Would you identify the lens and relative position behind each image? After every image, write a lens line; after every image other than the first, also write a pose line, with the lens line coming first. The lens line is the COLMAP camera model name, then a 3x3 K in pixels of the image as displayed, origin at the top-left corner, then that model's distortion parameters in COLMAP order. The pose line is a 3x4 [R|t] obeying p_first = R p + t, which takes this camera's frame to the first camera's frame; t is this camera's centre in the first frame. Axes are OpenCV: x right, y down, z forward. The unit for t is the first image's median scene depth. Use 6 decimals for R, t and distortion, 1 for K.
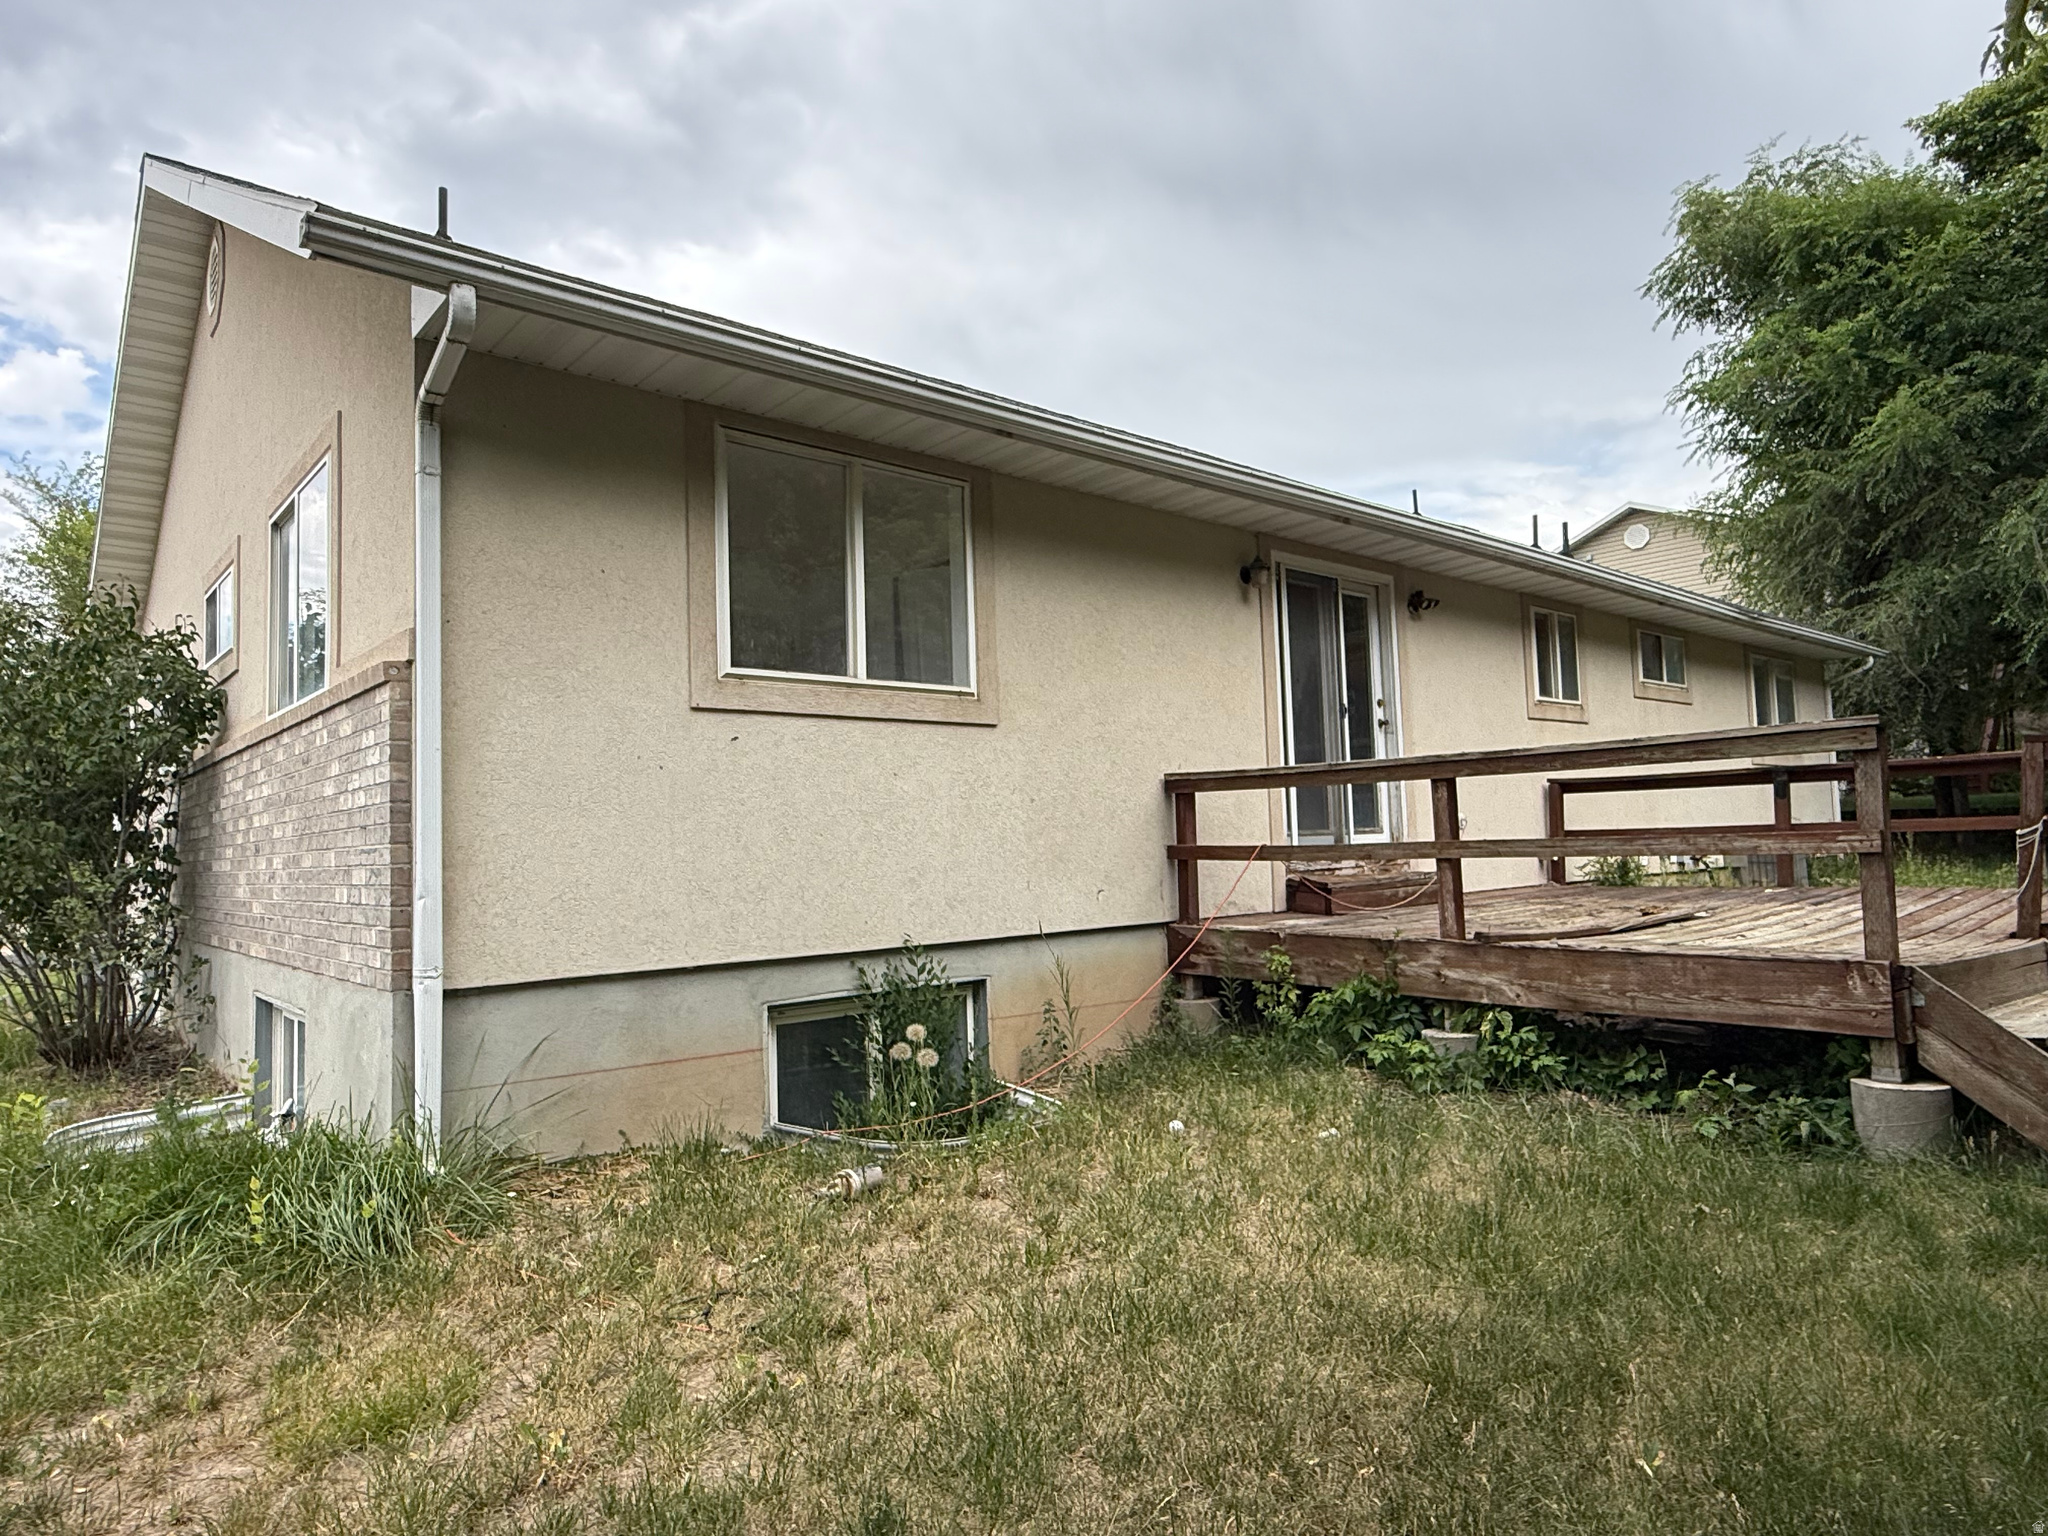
lens RADIAL K [[1215.6, 0, 1024.0], [0, 1215.6, 768.0], [0, 0, 1]] dist [0.003743, 0.001042]
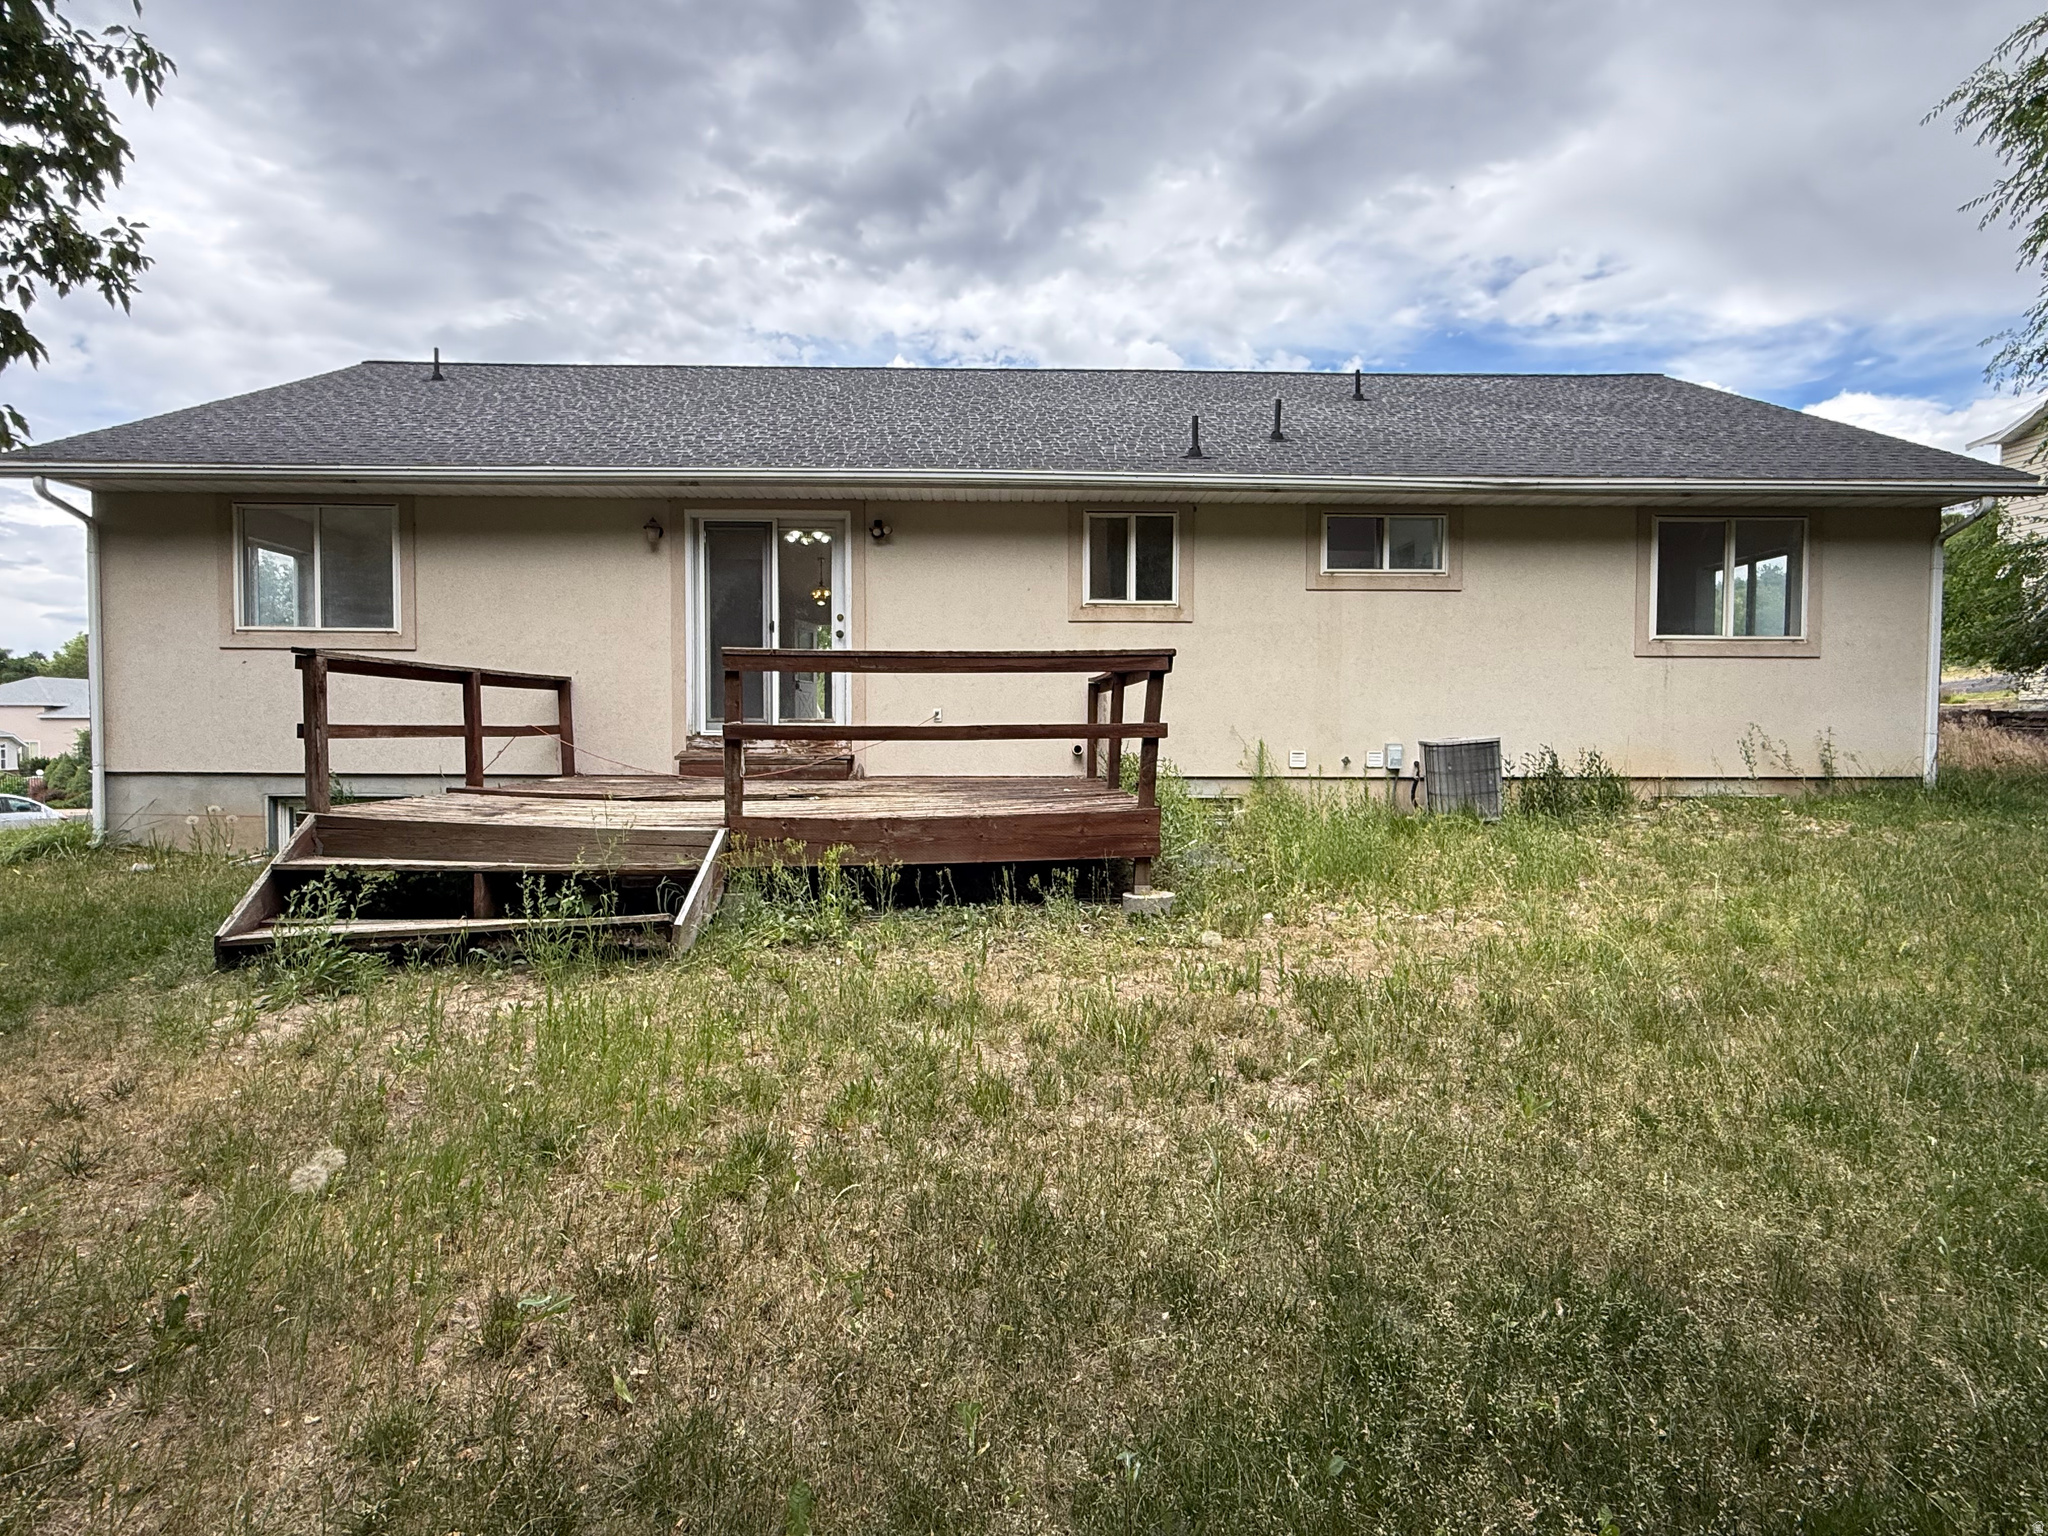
lens RADIAL K [[992.2, 0, 1024.3], [0, 992.2, 727.2], [0, 0, 1]] dist [0.002808, 0.000460]
pose [[0.768137, 0.045226, -0.638686, 1.516391], [0.010808, 0.996444, 0.083557, -0.033557], [0.640194, -0.071086, 0.764917, 0.474657]]
